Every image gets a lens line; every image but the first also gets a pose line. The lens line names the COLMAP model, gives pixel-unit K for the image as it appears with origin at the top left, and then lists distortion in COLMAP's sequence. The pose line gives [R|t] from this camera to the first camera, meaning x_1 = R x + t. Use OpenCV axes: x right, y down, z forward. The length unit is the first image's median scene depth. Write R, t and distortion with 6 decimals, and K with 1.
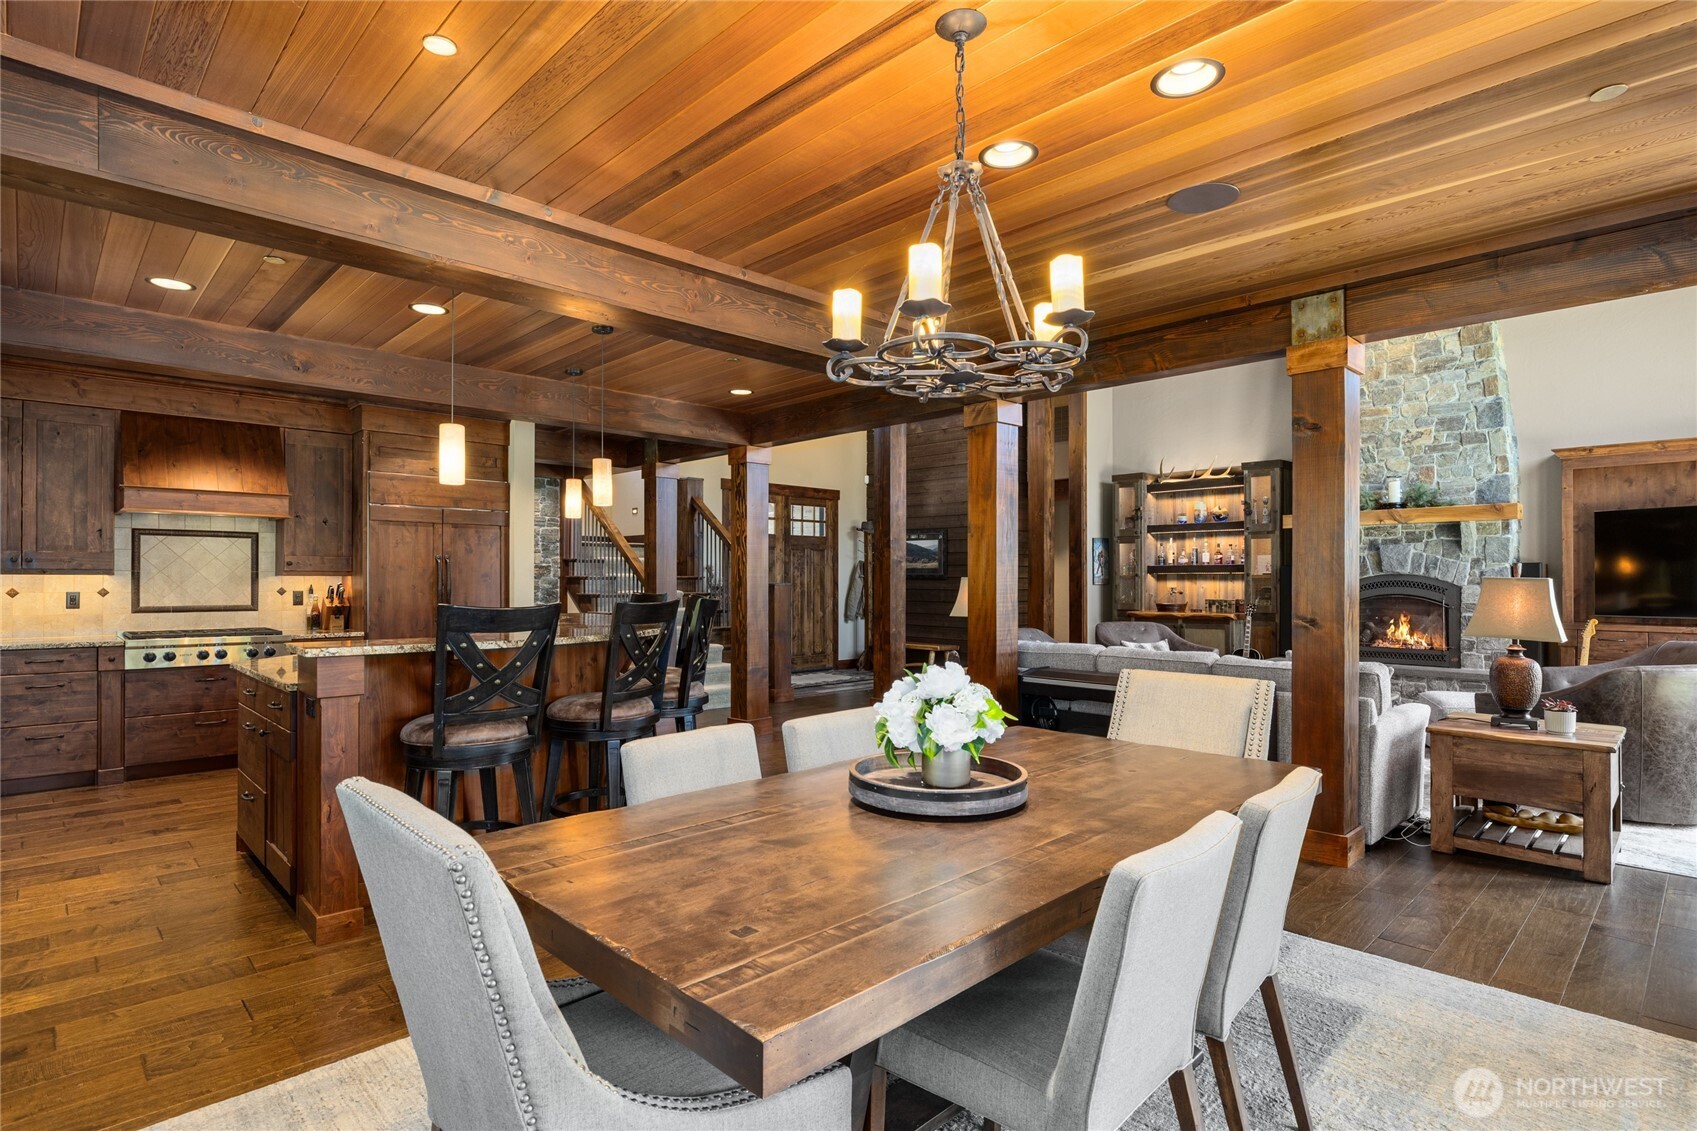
lens RADIAL K [[850.3, 0, 848.5], [0, 850.3, 565.5], [0, 0, 1]] dist [0.000355, 0.000059]
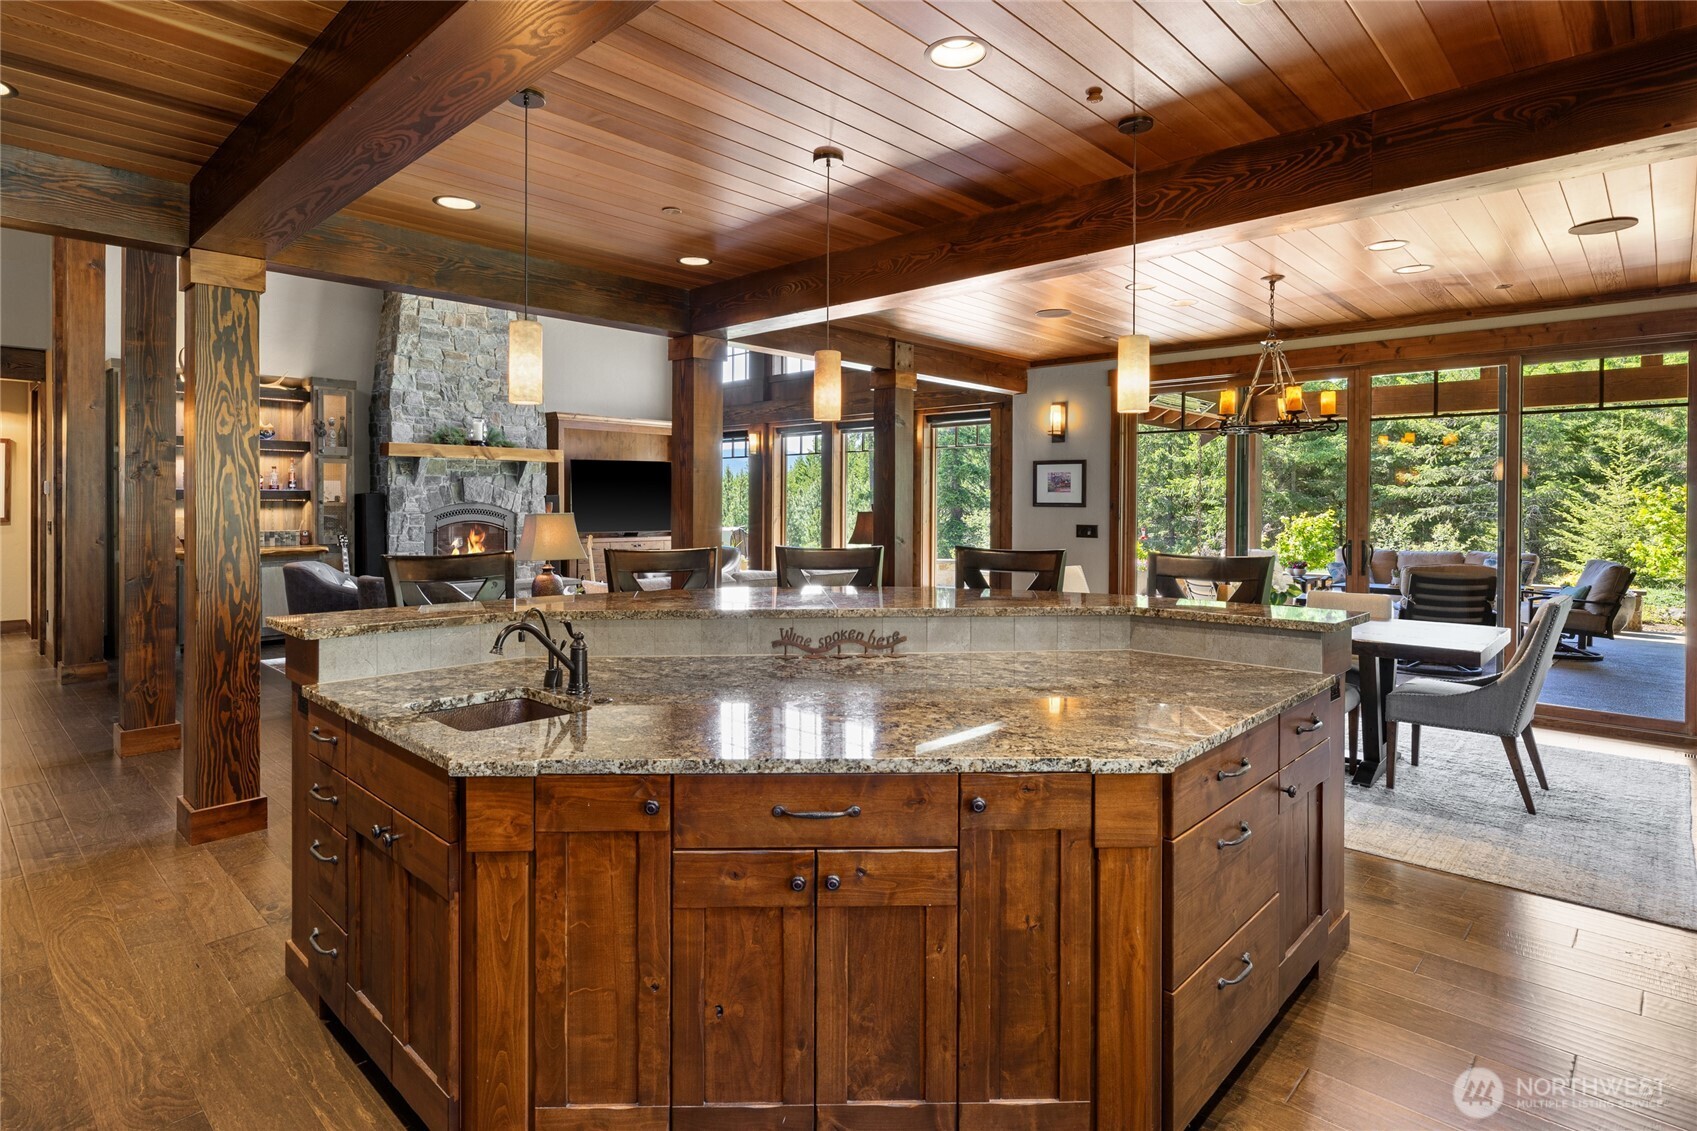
lens RADIAL K [[882.3, 0, 836.9], [0, 882.3, 512.1], [0, 0, 1]] dist [-0.003038, -0.000493]
pose [[-0.031310, -0.011724, 0.999441, -0.547827], [-0.023112, 0.999672, 0.011002, -0.001866], [-0.999242, -0.022754, -0.031571, 0.542675]]
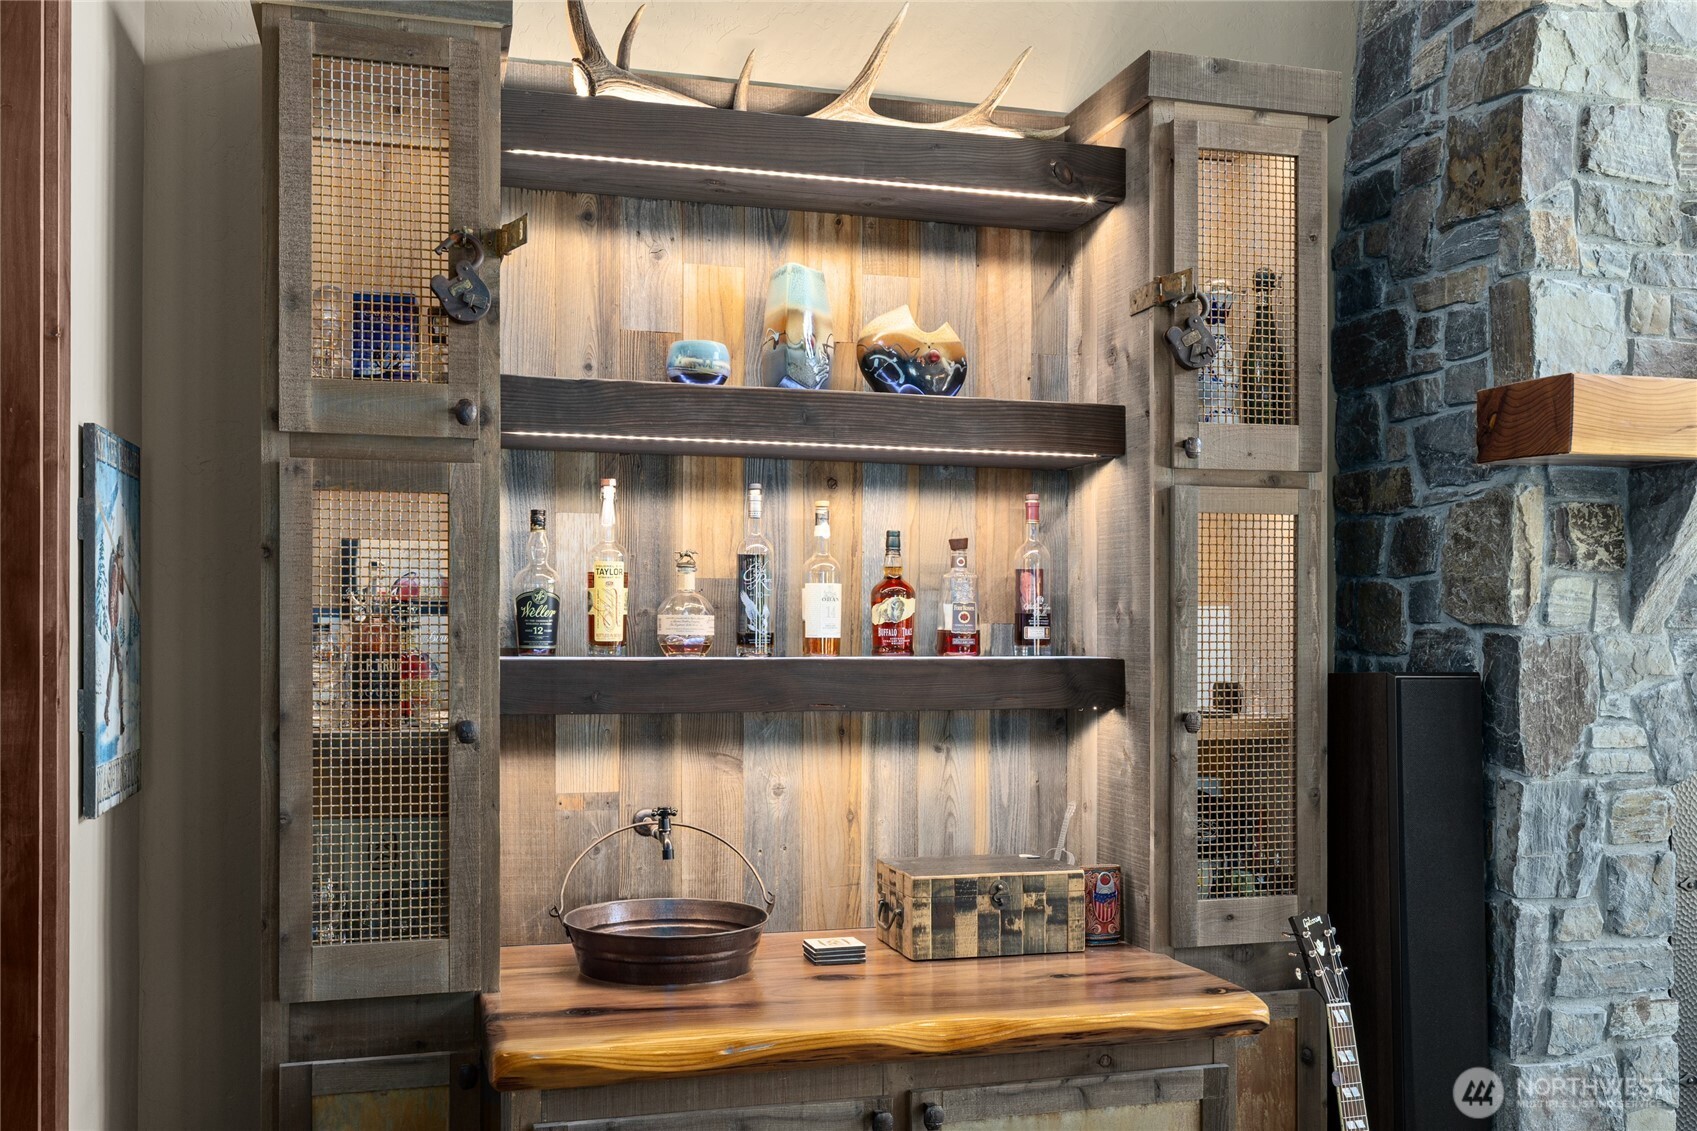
lens RADIAL K [[1504.7, 0, 854.2], [0, 1504.7, 633.8], [0, 0, 1]] dist [-0.004482, 0.010359]
pose [[0.475950, 0.002971, 0.879467, 0.202283], [-0.018859, 0.999799, 0.006828, -0.008495], [-0.879270, -0.019835, 0.475910, 1.036890]]
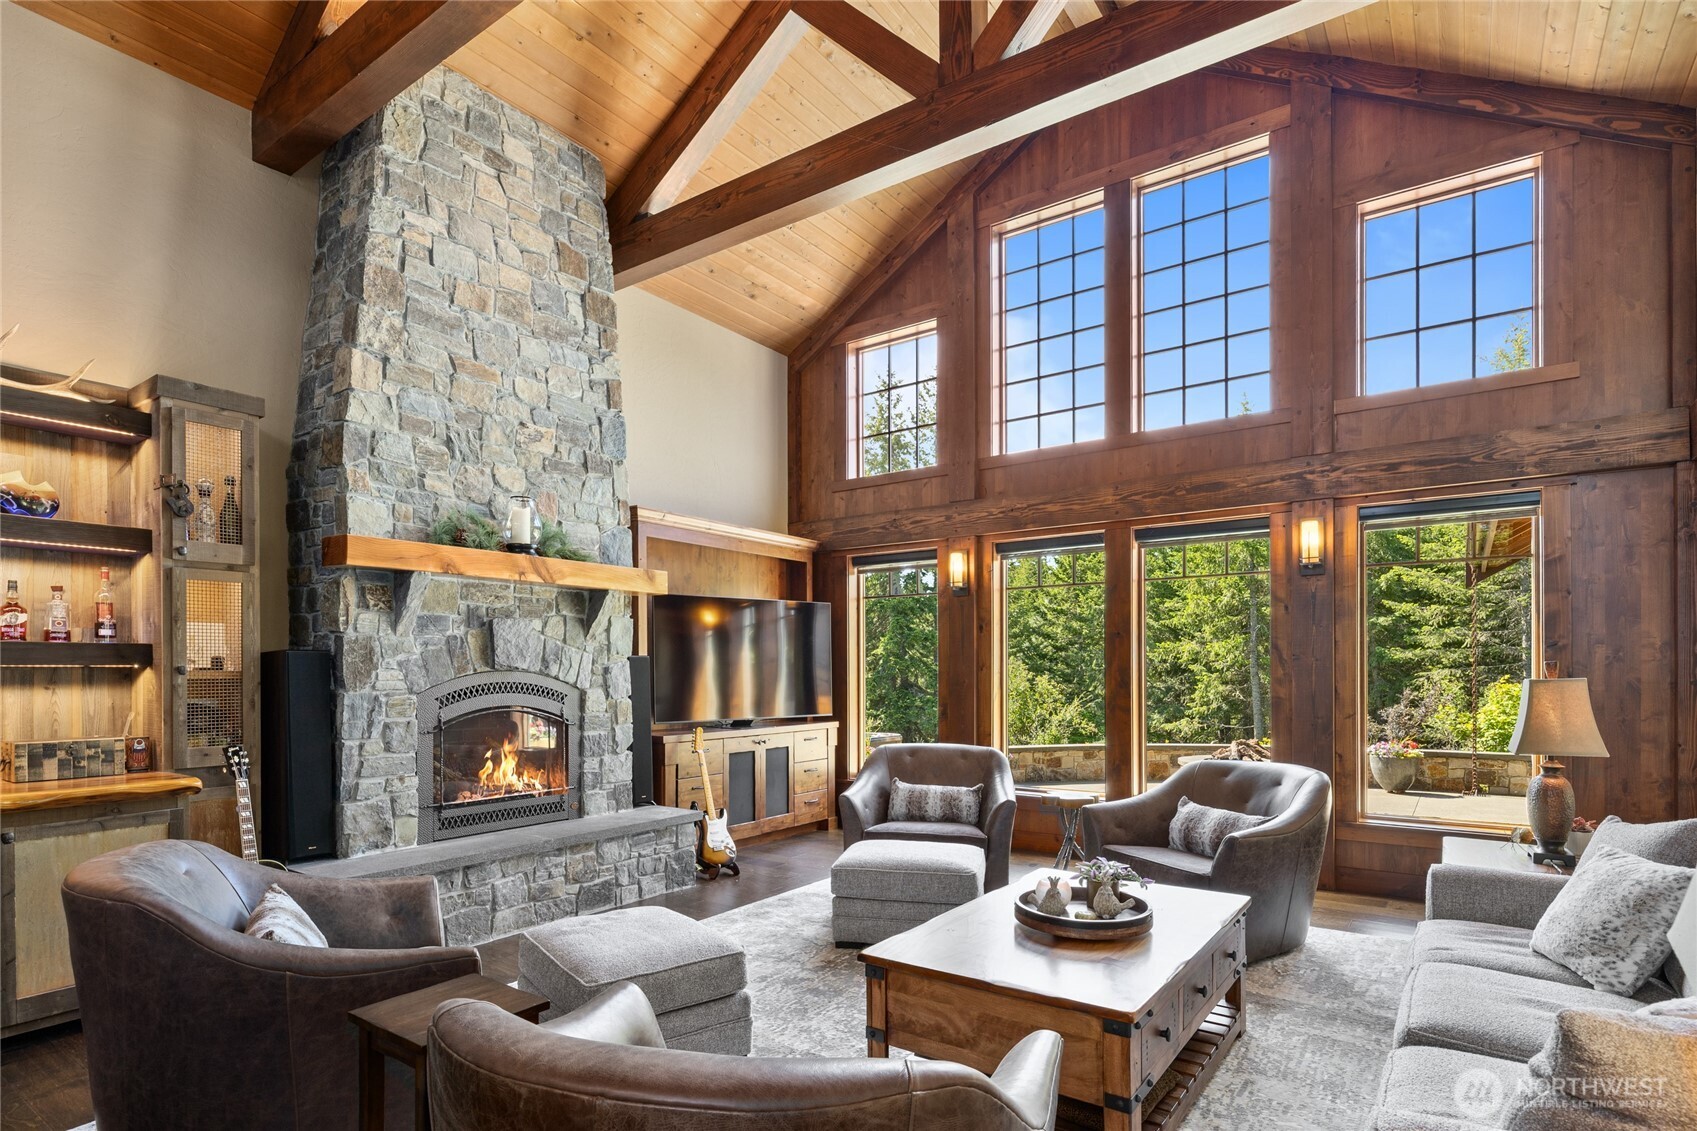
lens RADIAL K [[862.9, 0, 830.4], [0, 862.9, 672.5], [0, 0, 1]] dist [-0.001435, -0.000132]
pose [[-0.167989, -0.000891, 0.985788, 0.040156], [-0.014846, 0.999888, -0.001626, 0.009108], [-0.985677, -0.014908, -0.167984, 0.875538]]
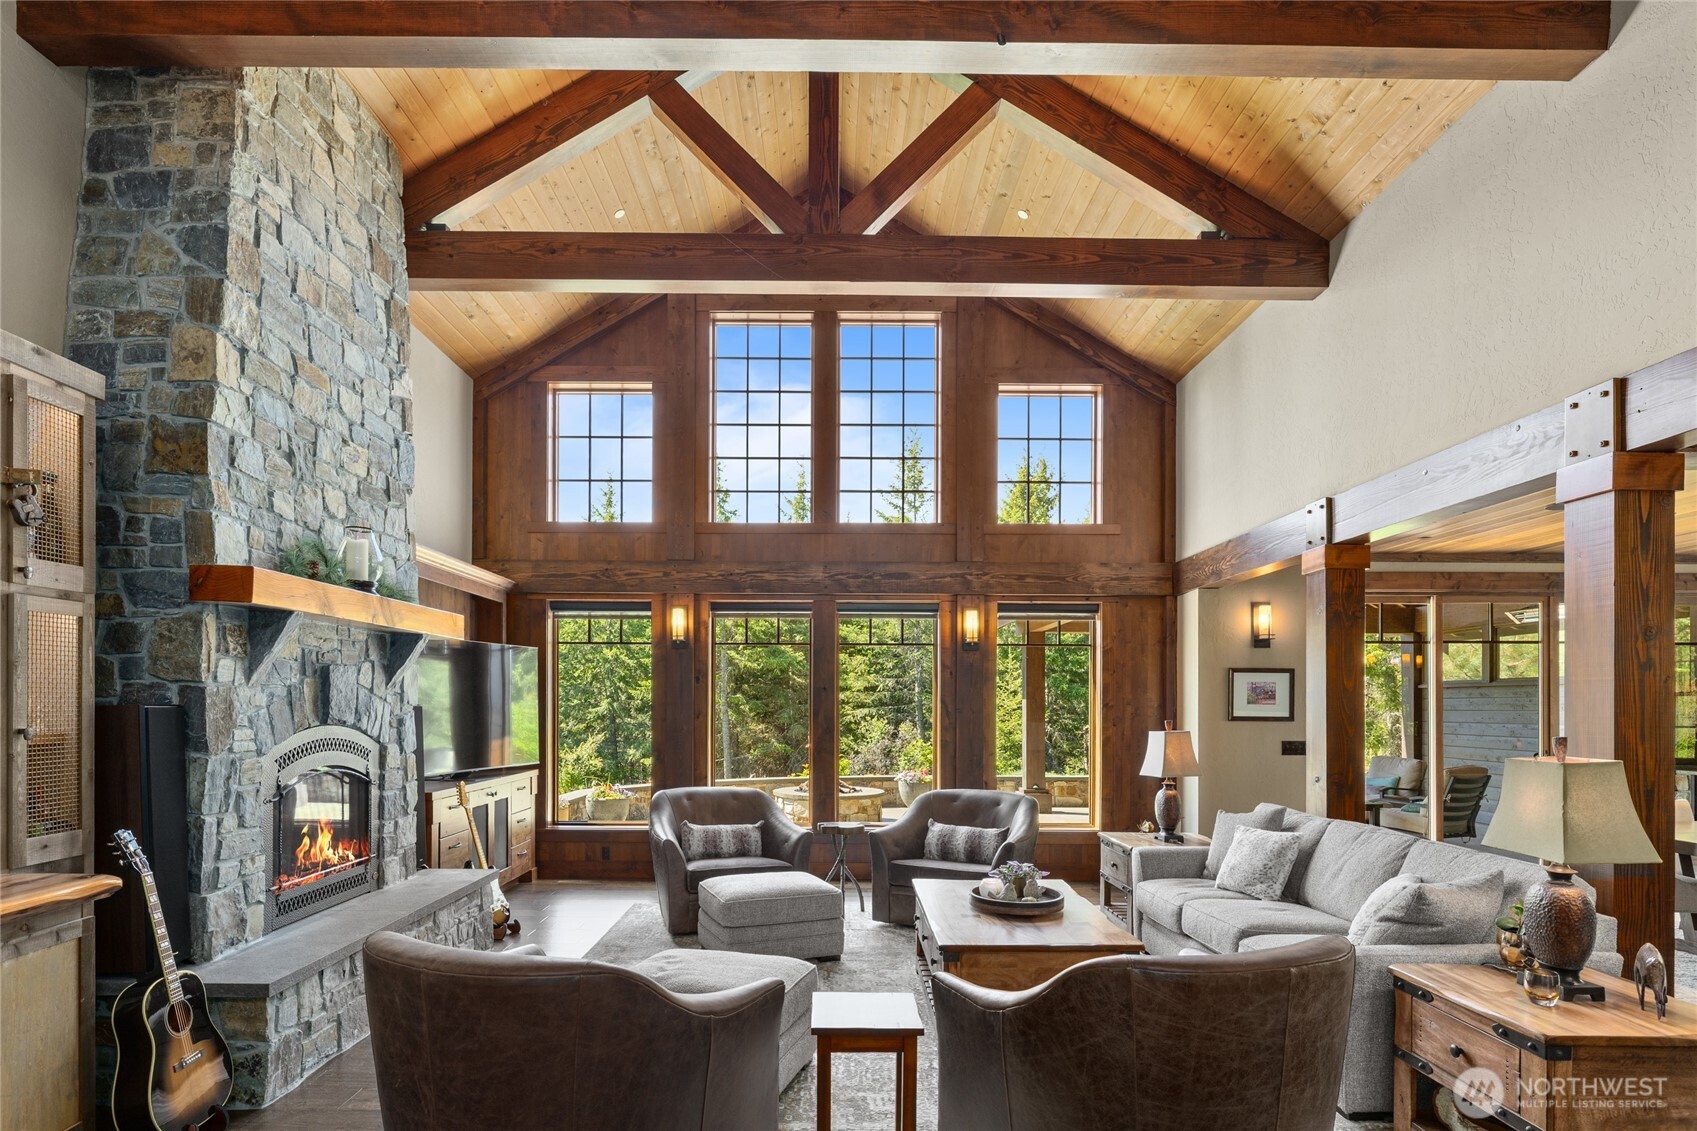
lens RADIAL K [[904.9, 0, 810.4], [0, 904.9, 705.5], [0, 0, 1]] dist [-0.002049, -0.000412]
pose [[-0.707867, -0.004277, 0.706333, 0.080288], [-0.017820, 0.999772, -0.011804, 0.000093], [-0.706121, -0.020943, -0.707782, 1.163488]]
